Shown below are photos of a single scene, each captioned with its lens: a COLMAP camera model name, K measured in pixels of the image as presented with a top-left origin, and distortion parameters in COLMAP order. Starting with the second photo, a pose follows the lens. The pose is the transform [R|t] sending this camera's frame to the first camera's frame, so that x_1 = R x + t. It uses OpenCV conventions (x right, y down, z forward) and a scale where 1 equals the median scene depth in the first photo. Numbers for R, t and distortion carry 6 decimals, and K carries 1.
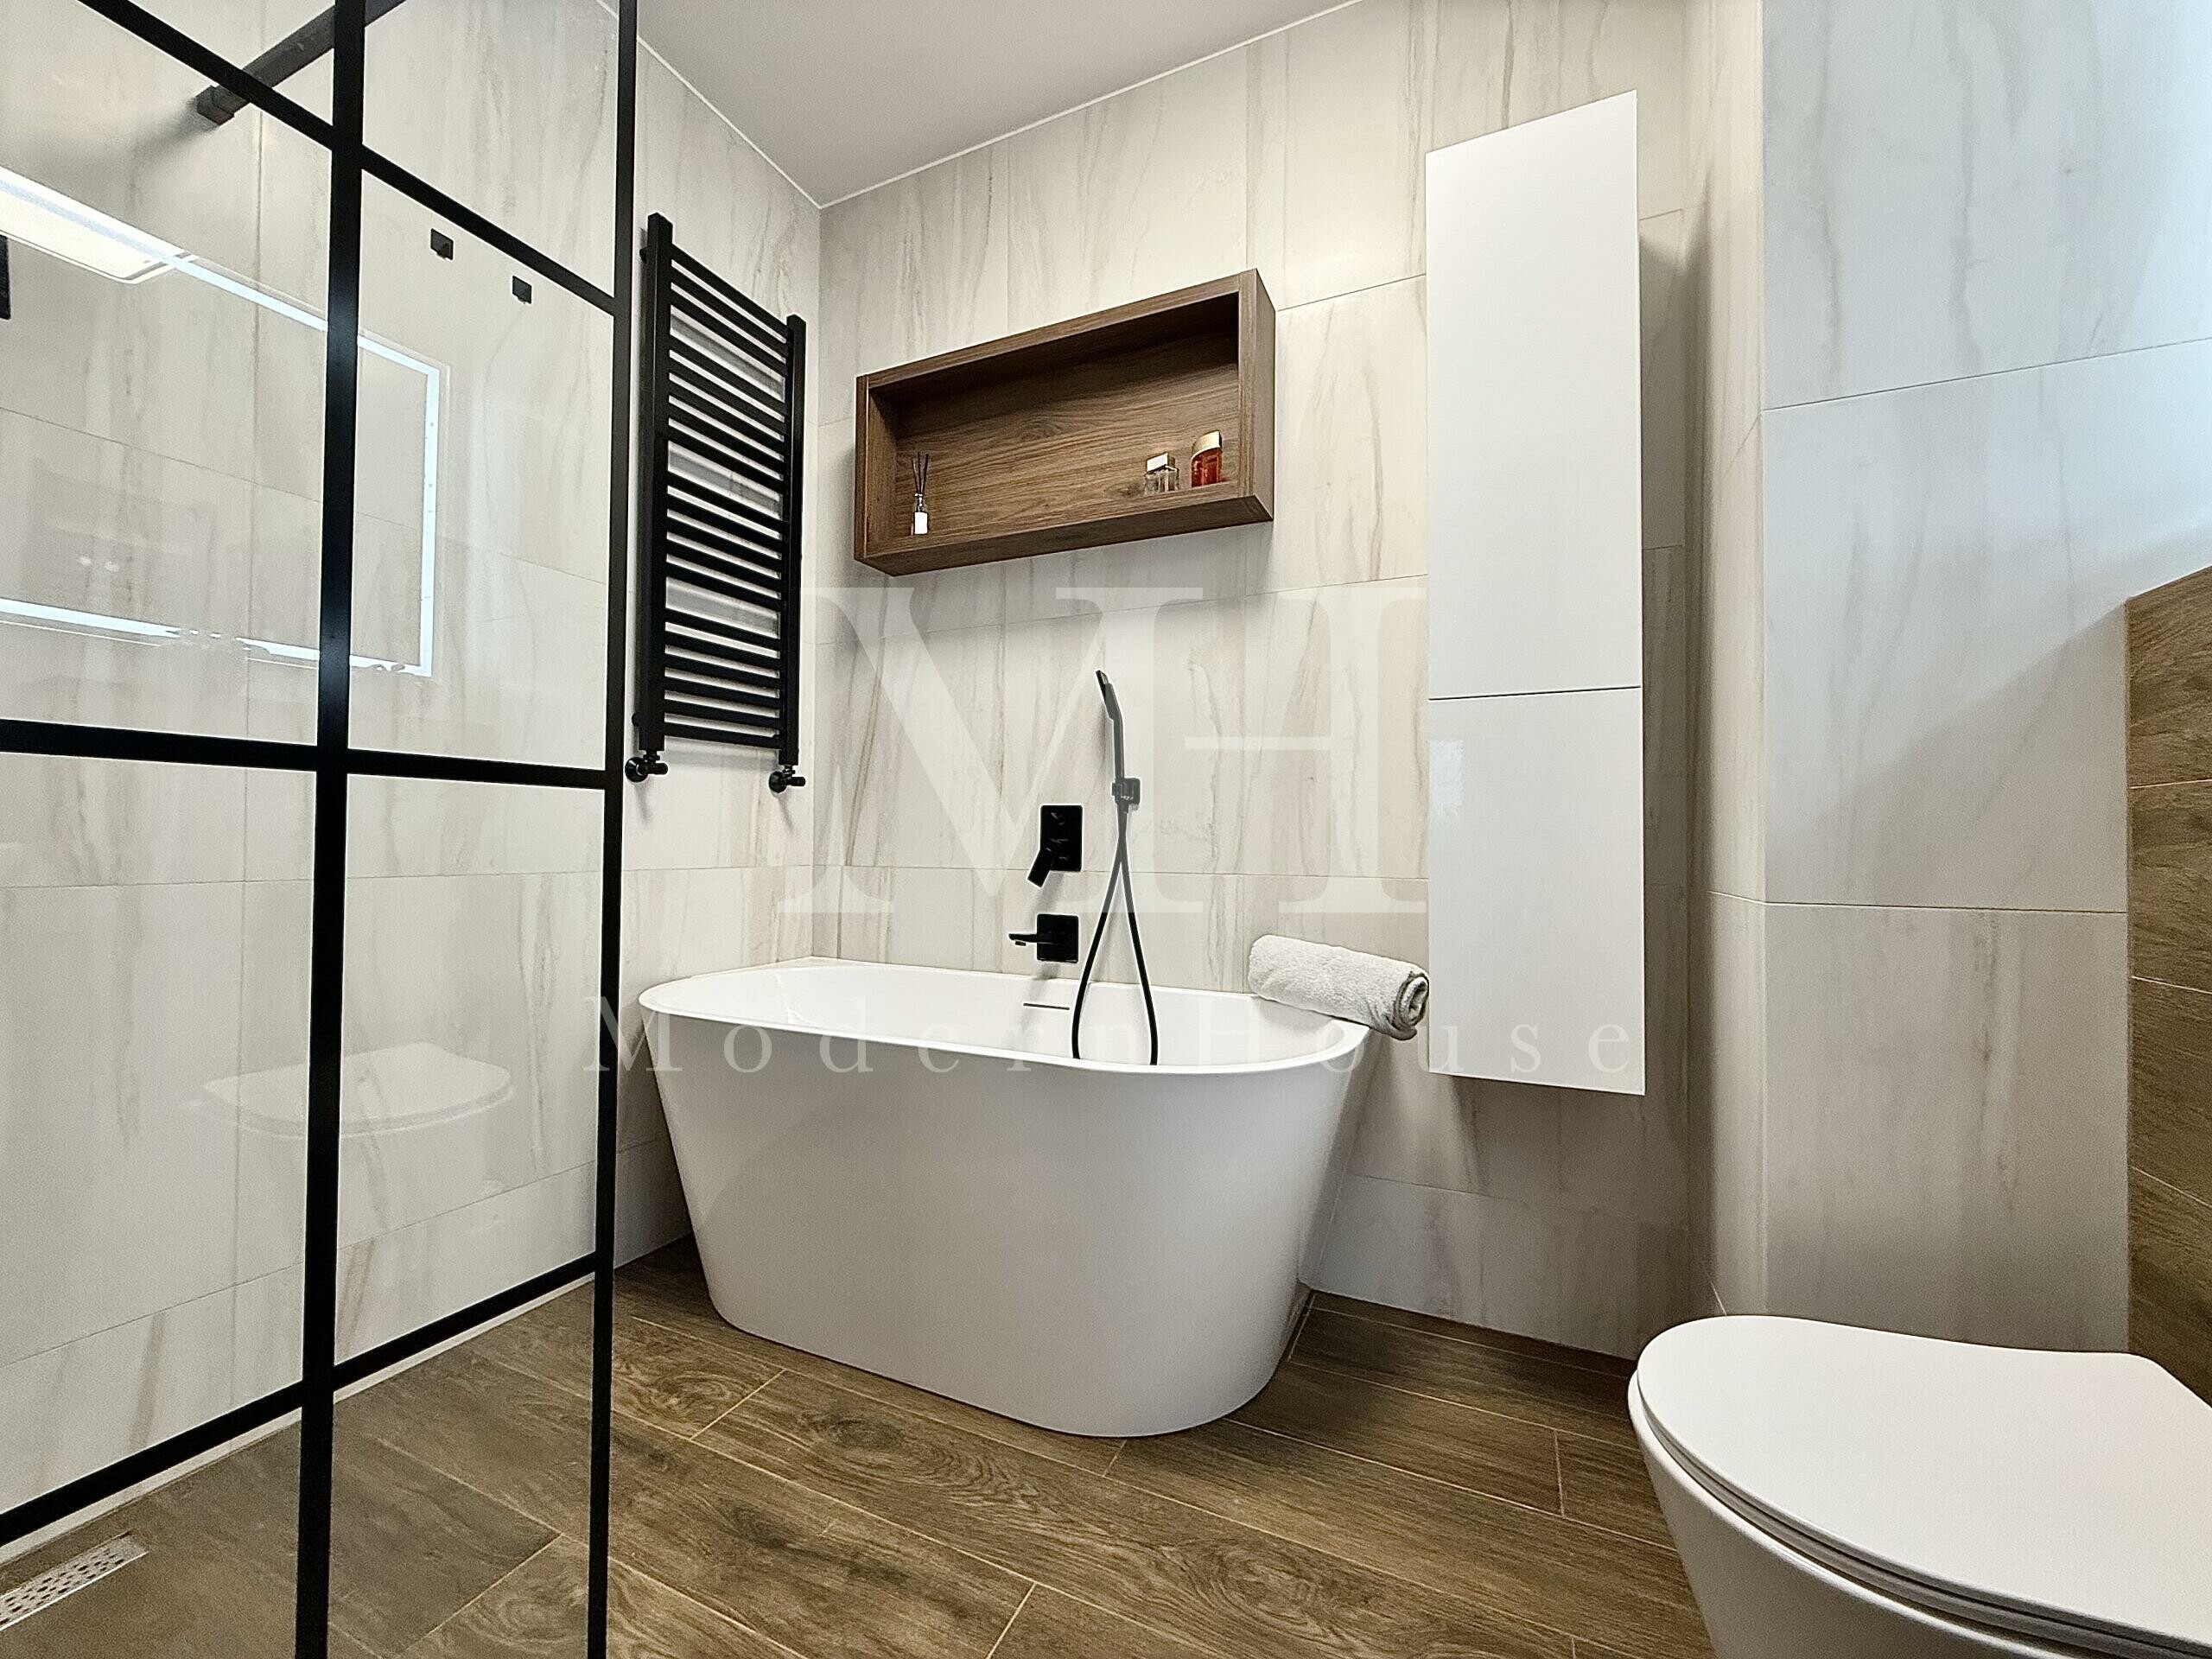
lens RADIAL K [[878.1, 0, 1103.2], [0, 878.1, 829.4], [0, 0, 1]] dist [0.000660, -0.000716]
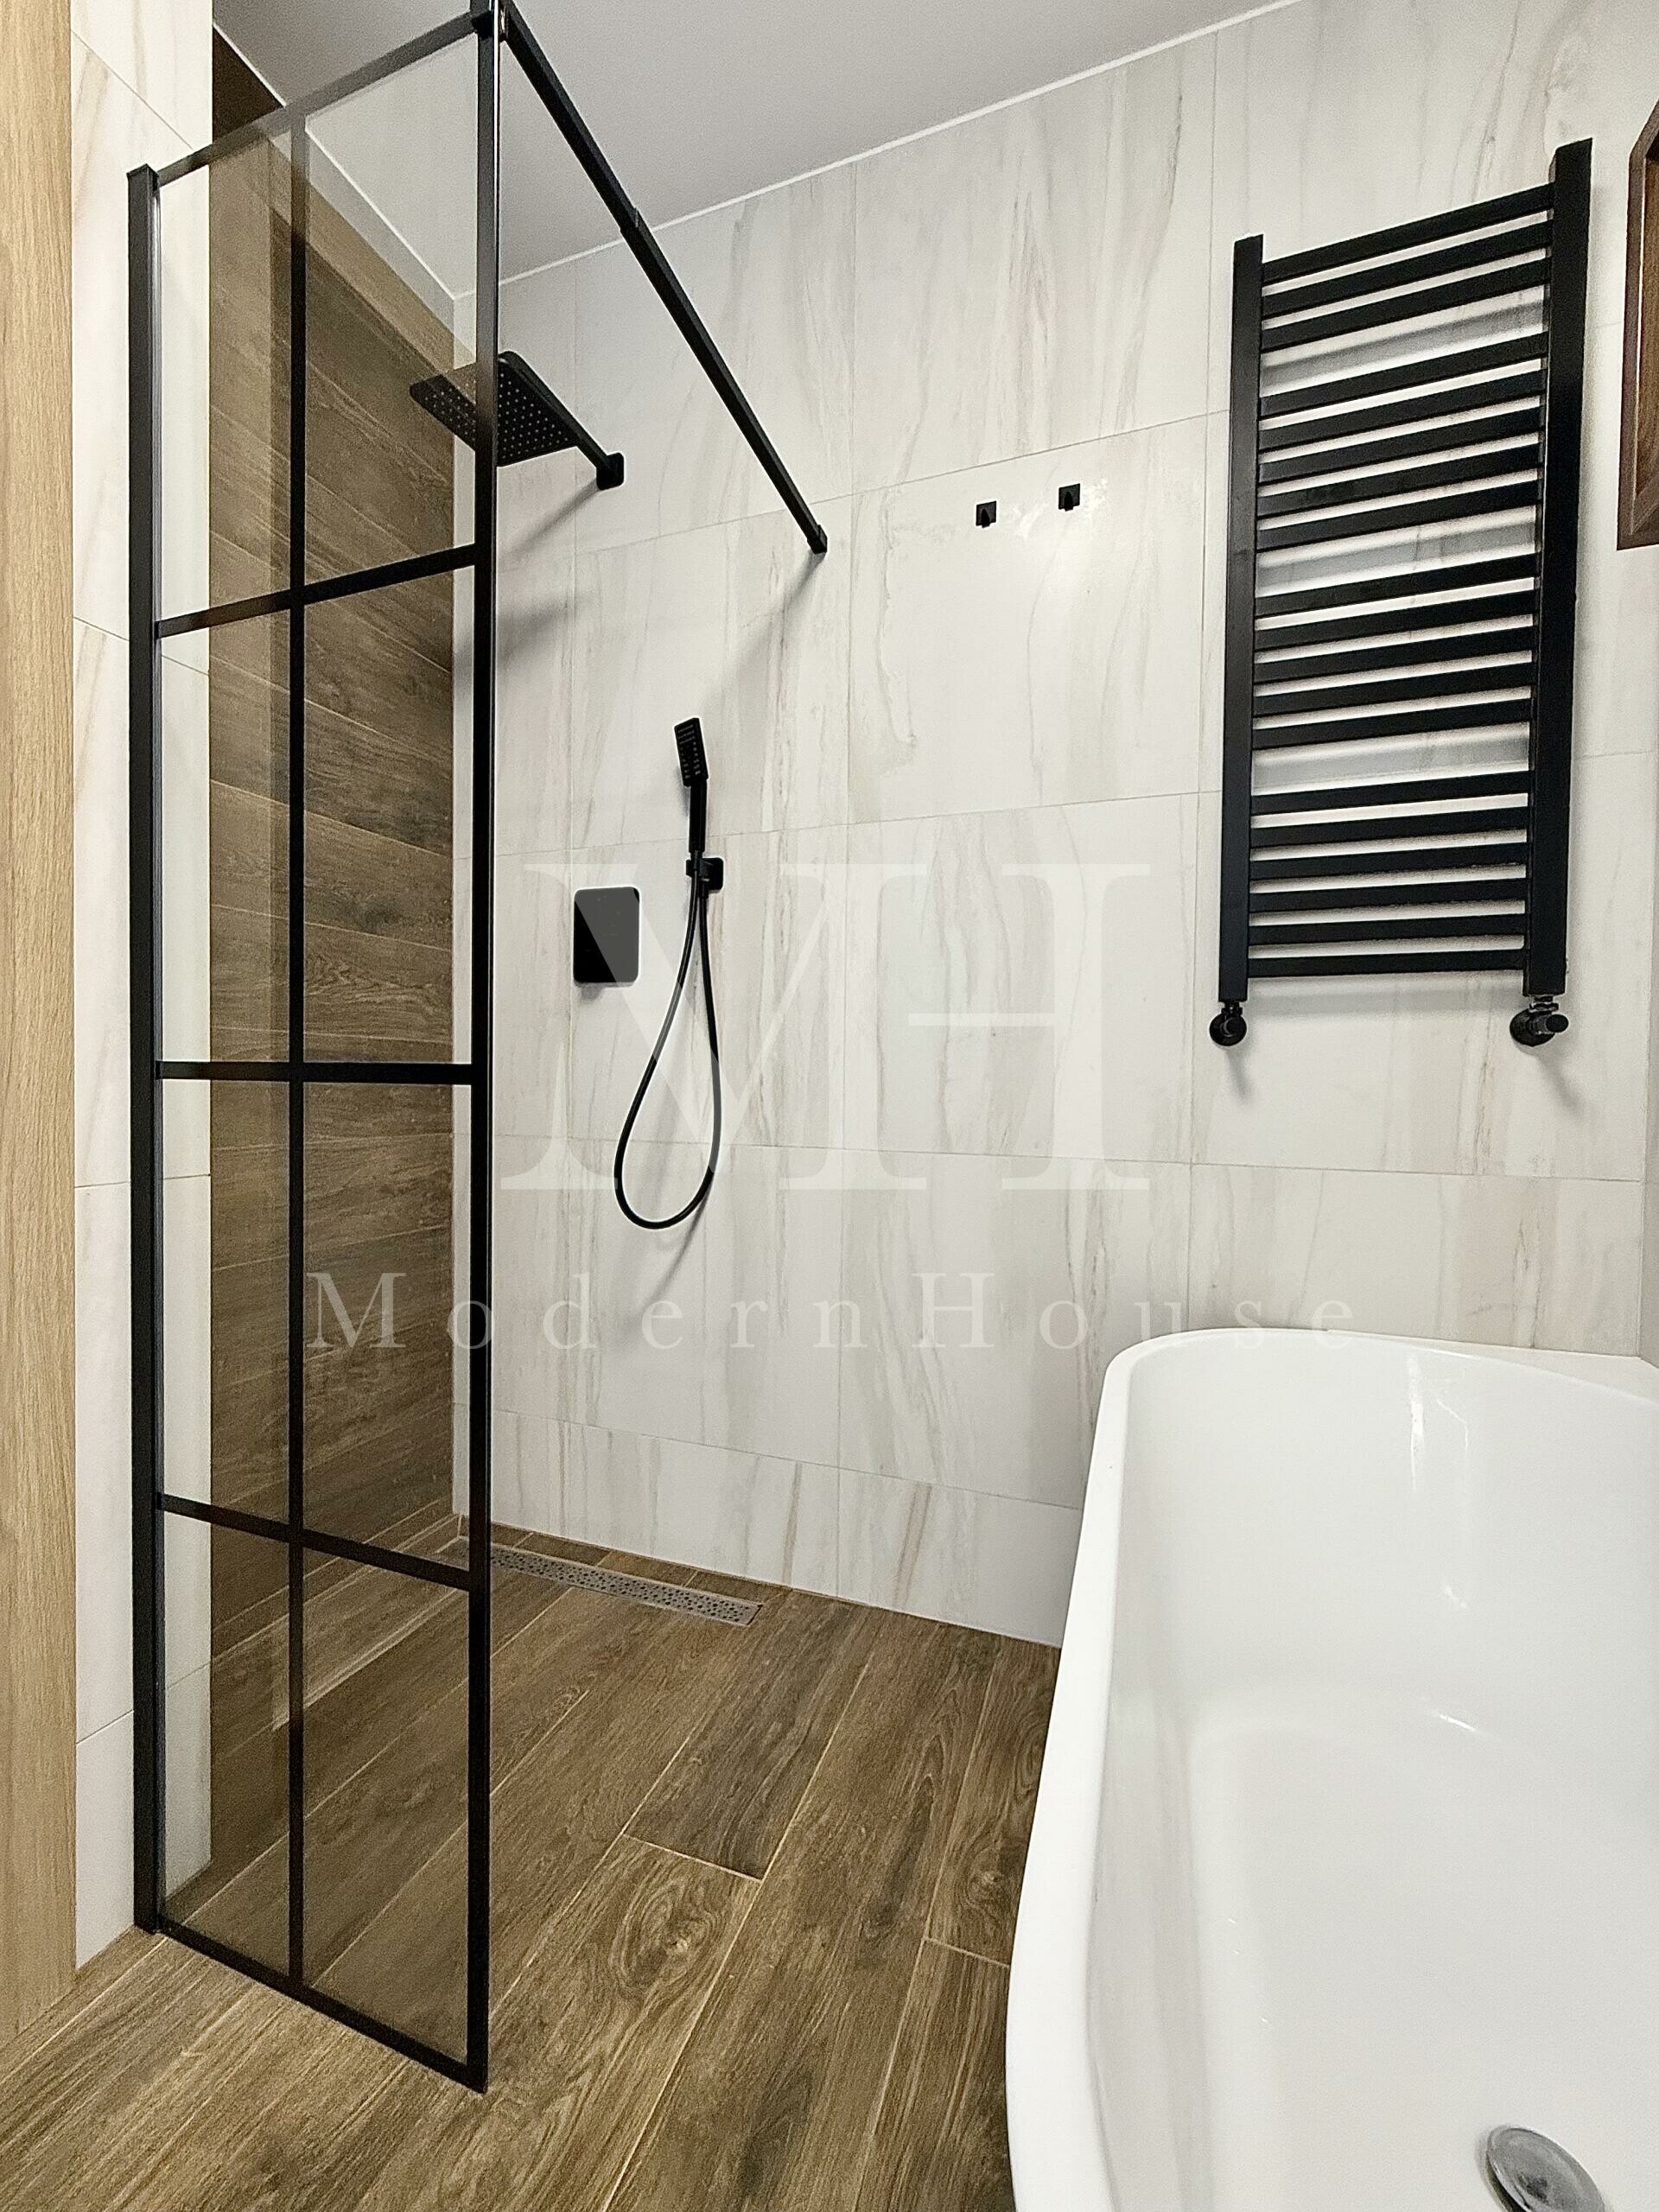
lens RADIAL K [[878.1, 0, 834.5], [0, 878.1, 1102.8], [0, 0, 1]] dist [0.000660, -0.000716]
pose [[0.080957, 0.016418, -0.996582, 0.096425], [0.000924, 0.999863, 0.016547, -0.010192], [0.996717, -0.002260, 0.080931, 0.326740]]
